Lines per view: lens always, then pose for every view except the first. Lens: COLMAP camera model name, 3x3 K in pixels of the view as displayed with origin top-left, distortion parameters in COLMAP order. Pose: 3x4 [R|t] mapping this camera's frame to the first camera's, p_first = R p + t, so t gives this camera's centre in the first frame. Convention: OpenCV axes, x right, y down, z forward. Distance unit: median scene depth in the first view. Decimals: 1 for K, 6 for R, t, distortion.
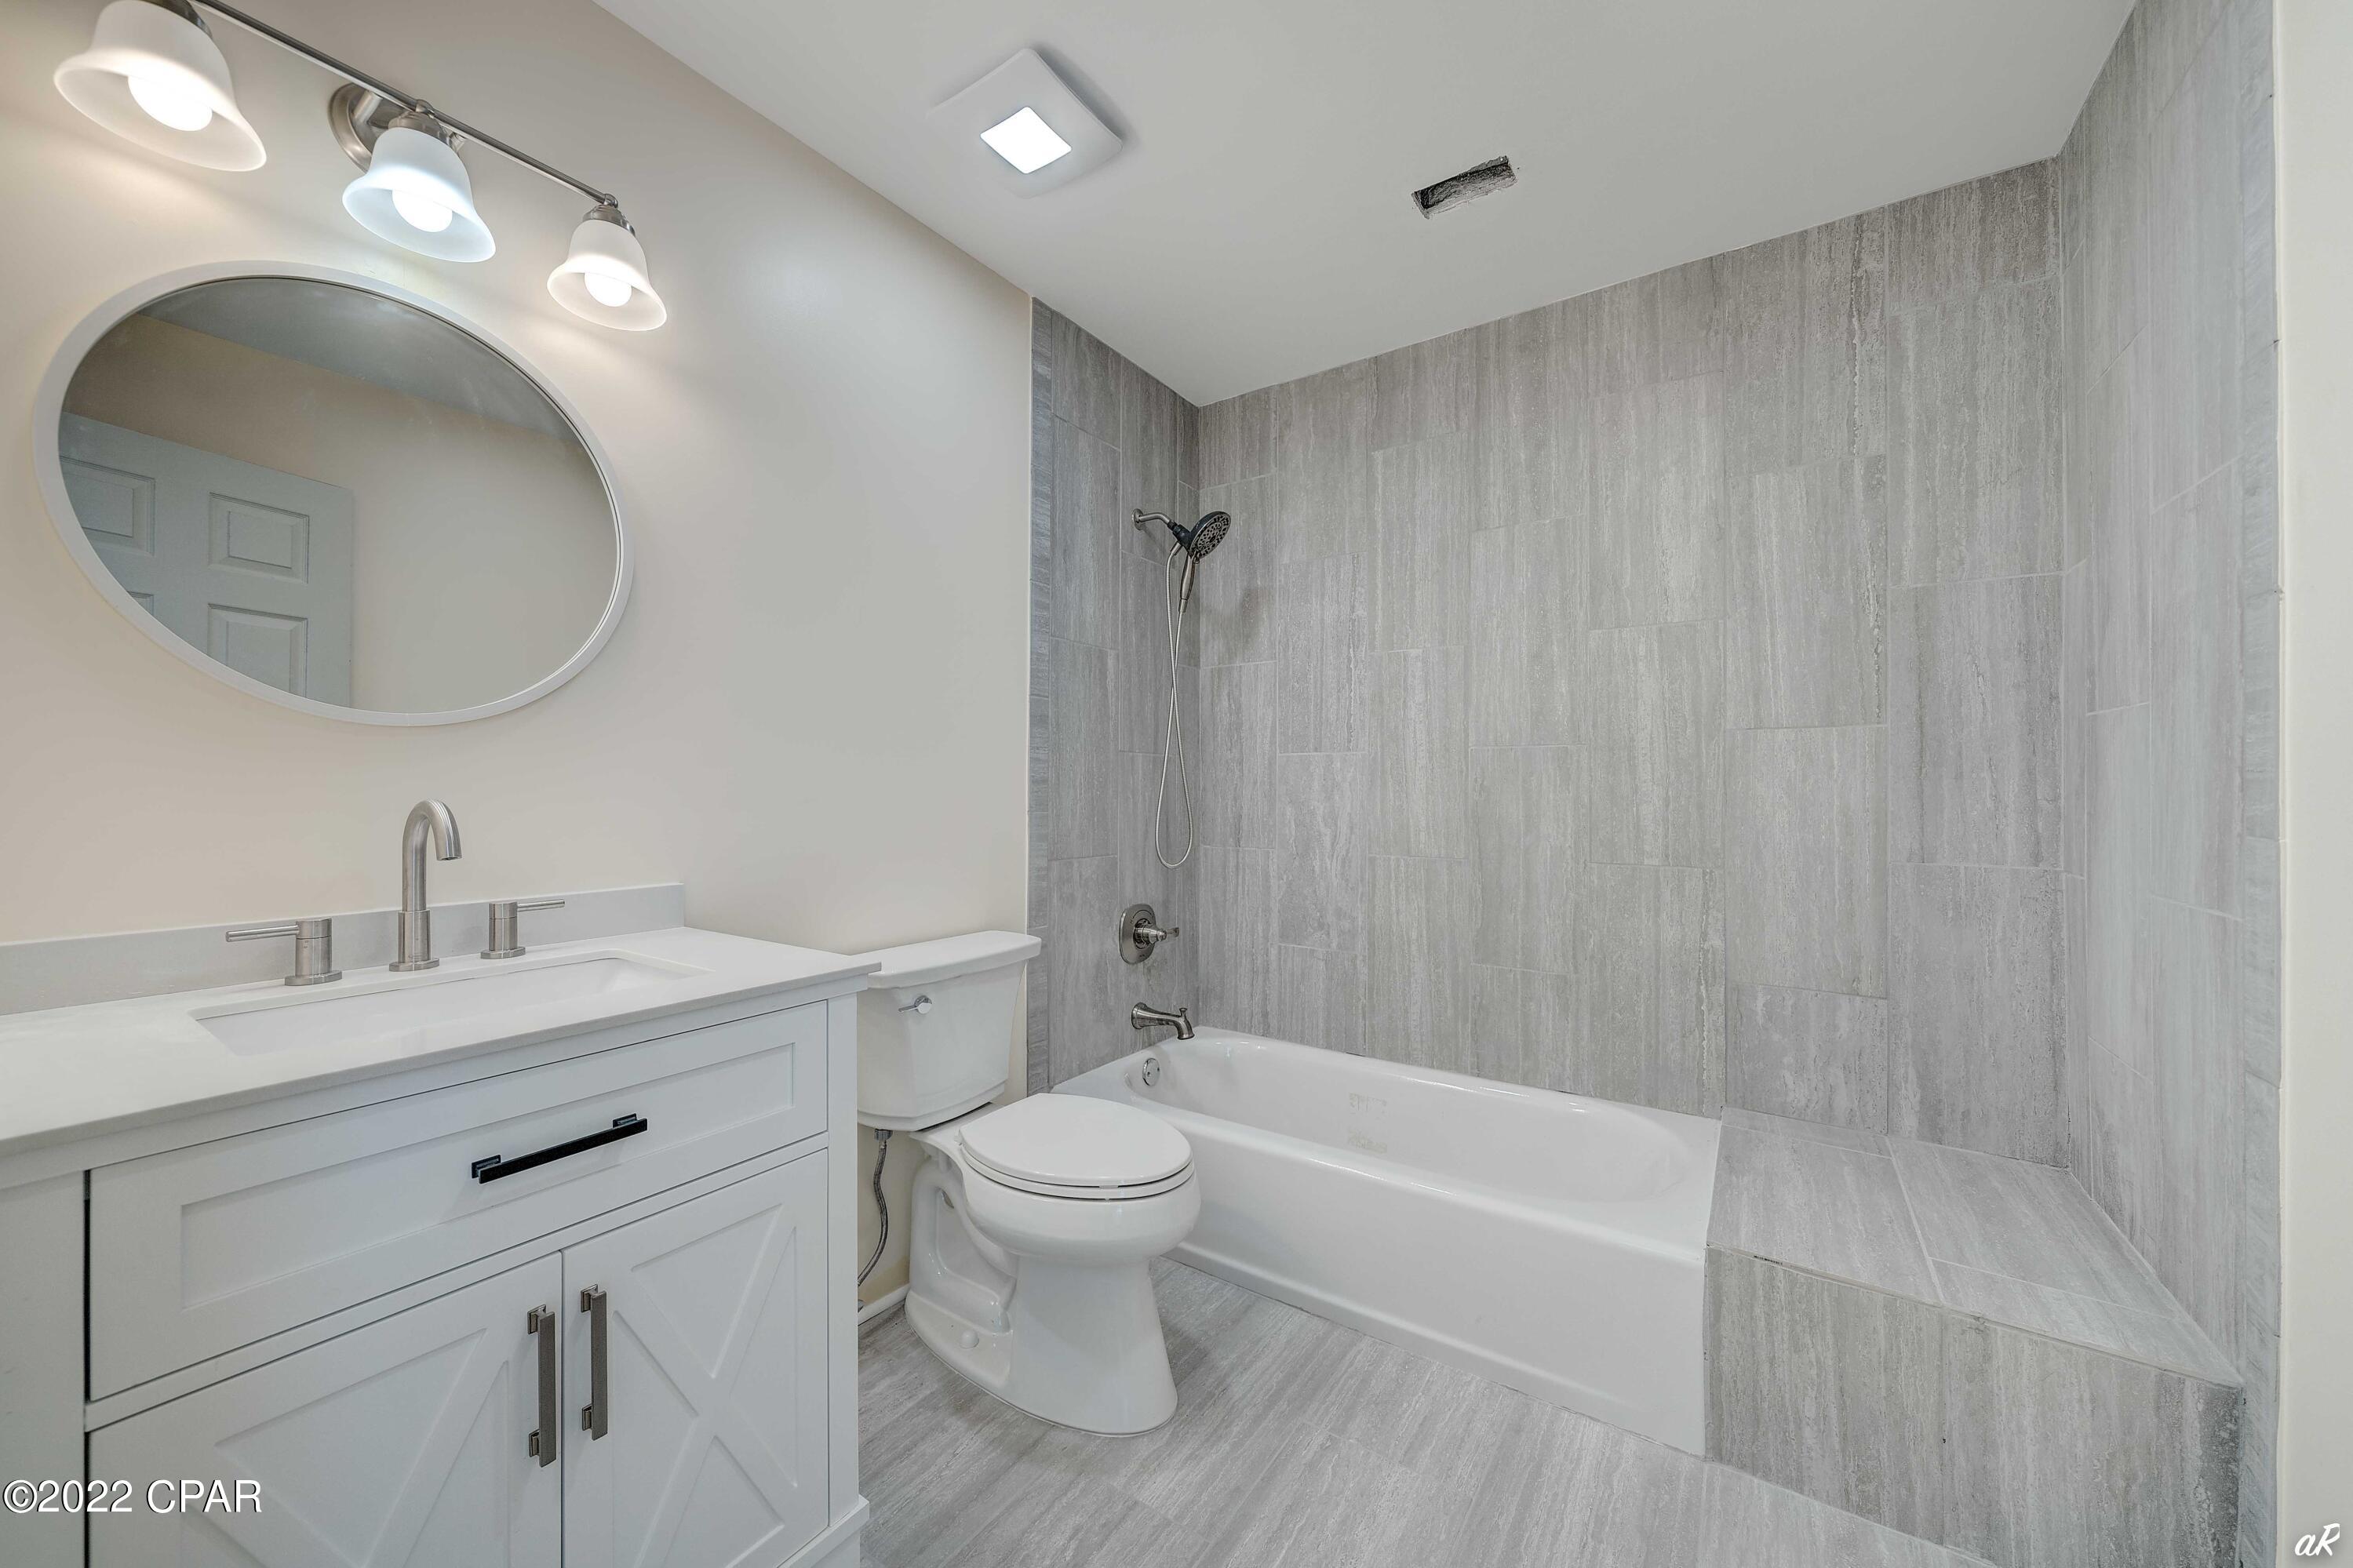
lens RADIAL K [[876.8, 0, 1170.9], [0, 876.8, 784.3], [0, 0, 1]] dist [-0.000142, -0.000039]
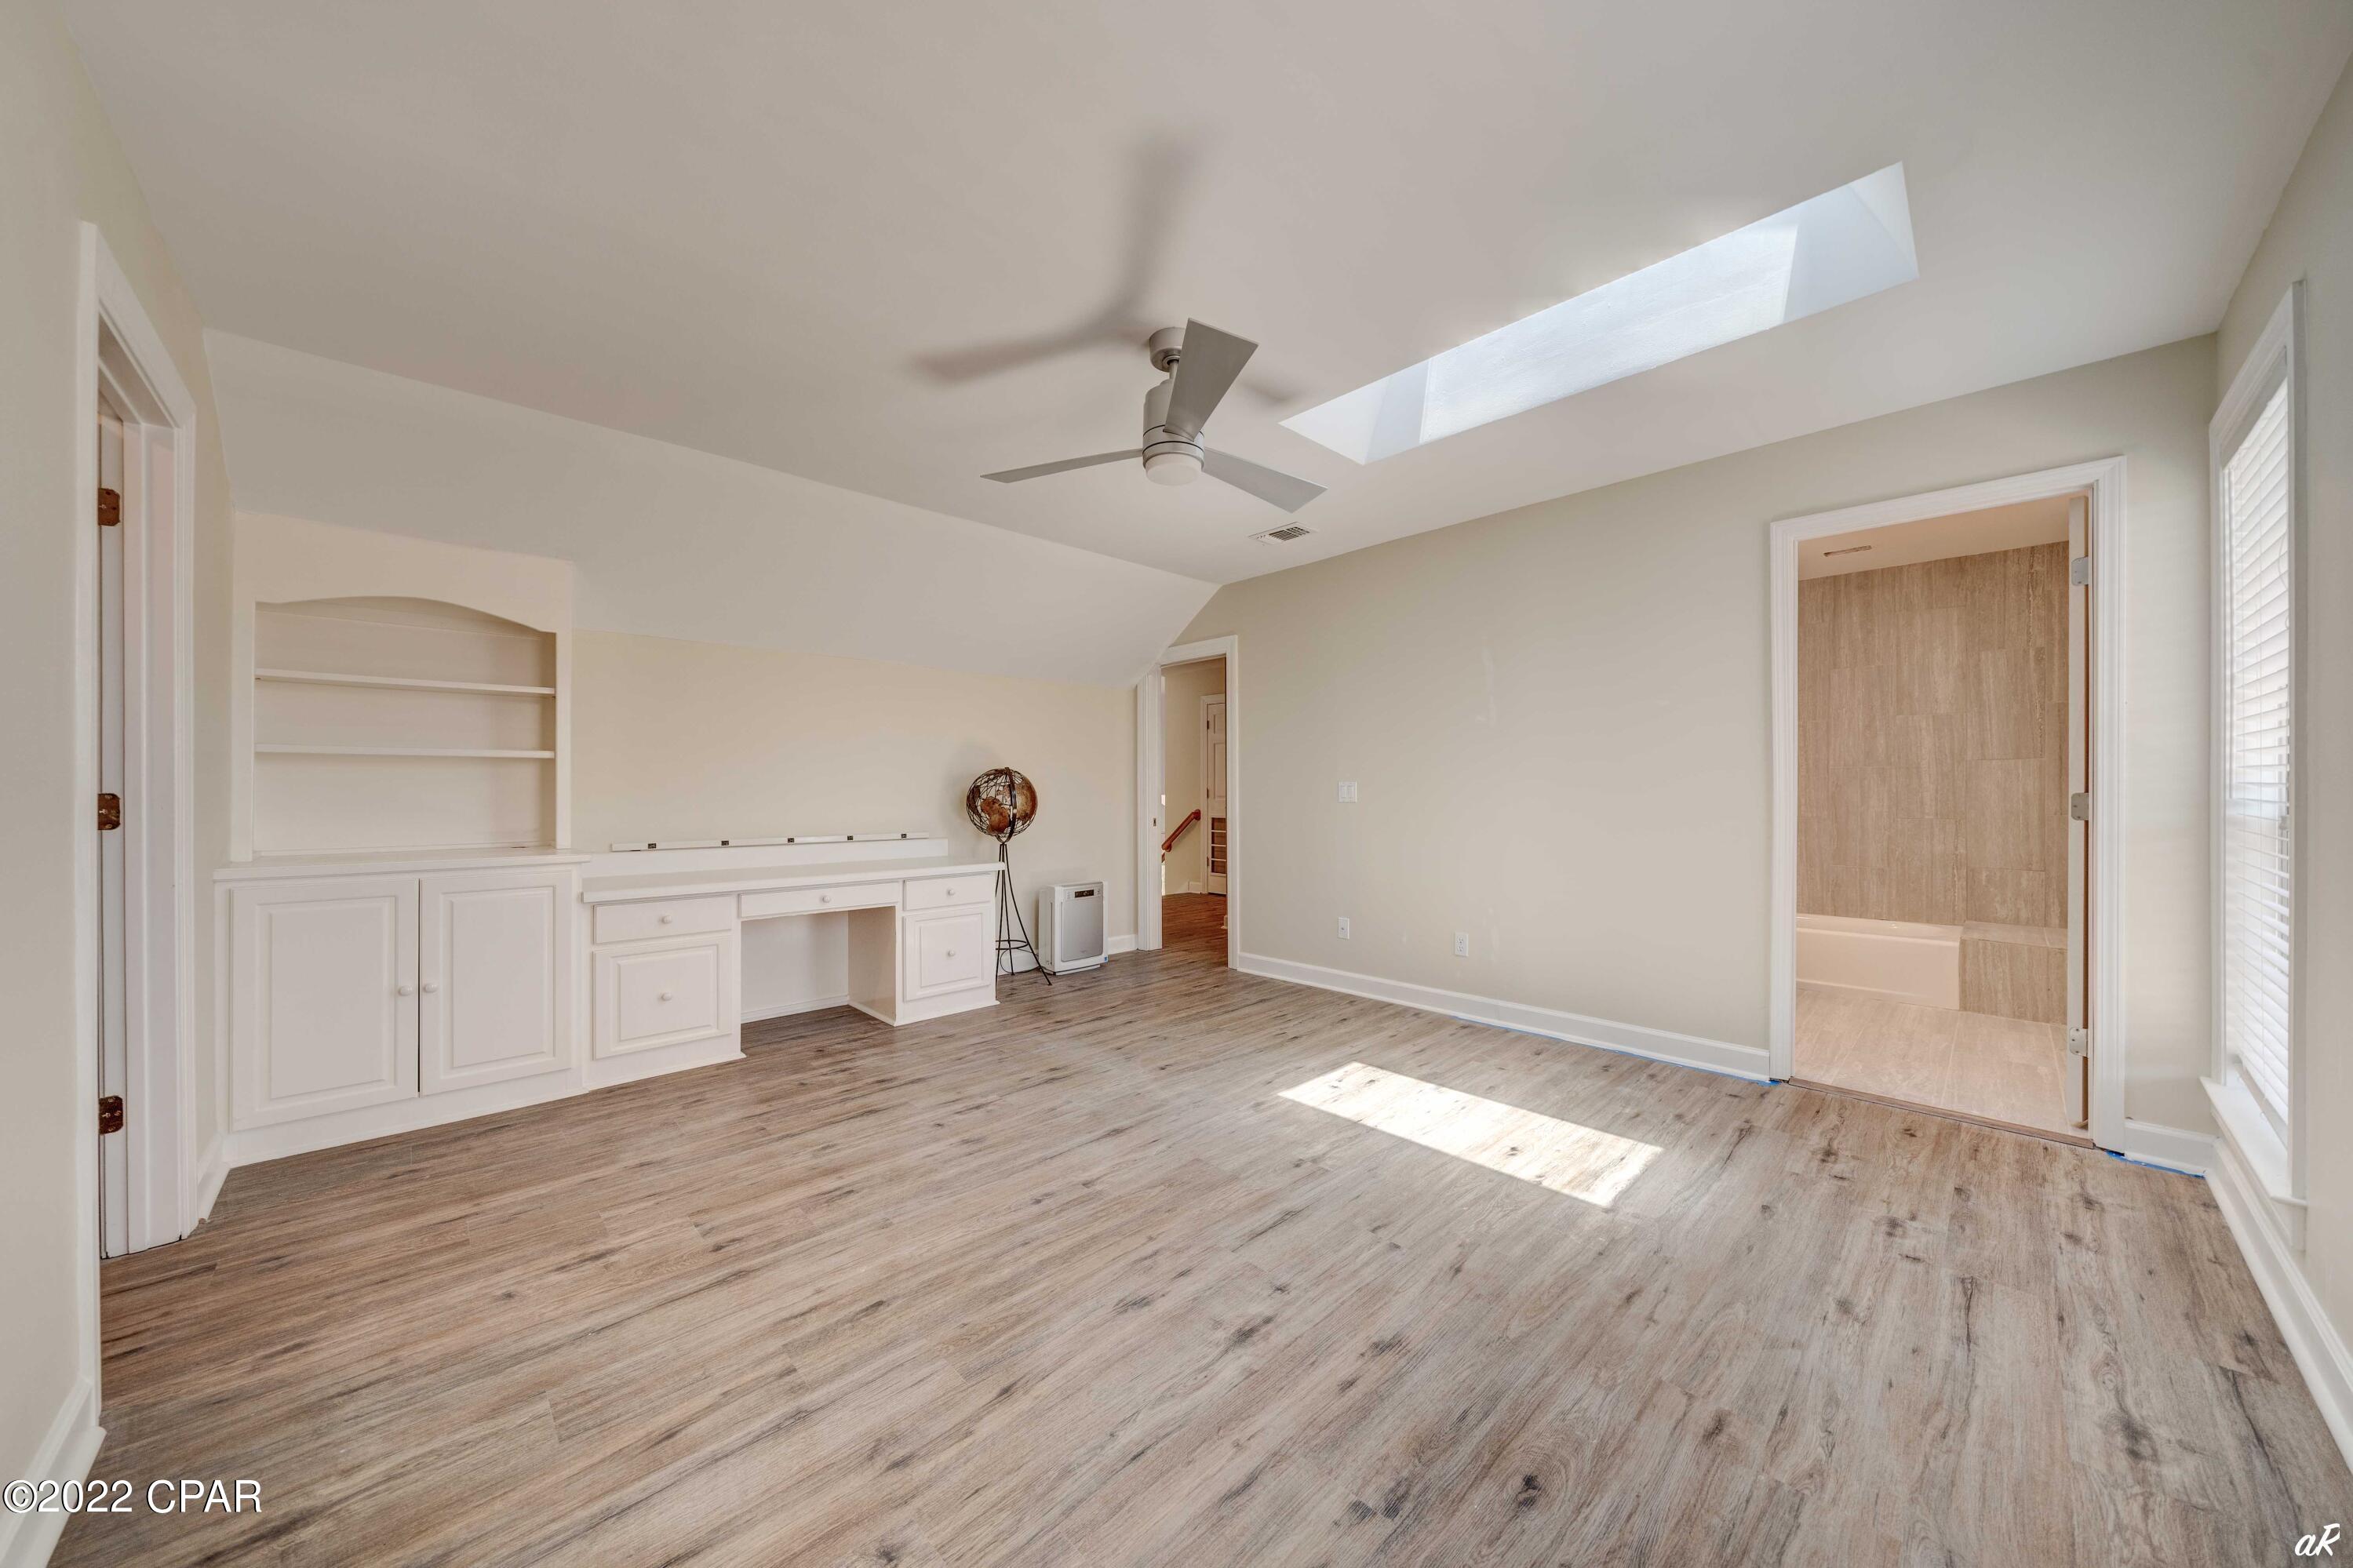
lens RADIAL K [[816.3, 0, 1181.9], [0, 816.3, 788.2], [0, 0, 1]] dist [0.004940, -0.000637]
pose [[0.980724, 0.000108, -0.195397, -0.981985], [0.000007, 1.000000, 0.000588, 0.011599], [0.195397, -0.000578, 0.980724, -1.535447]]
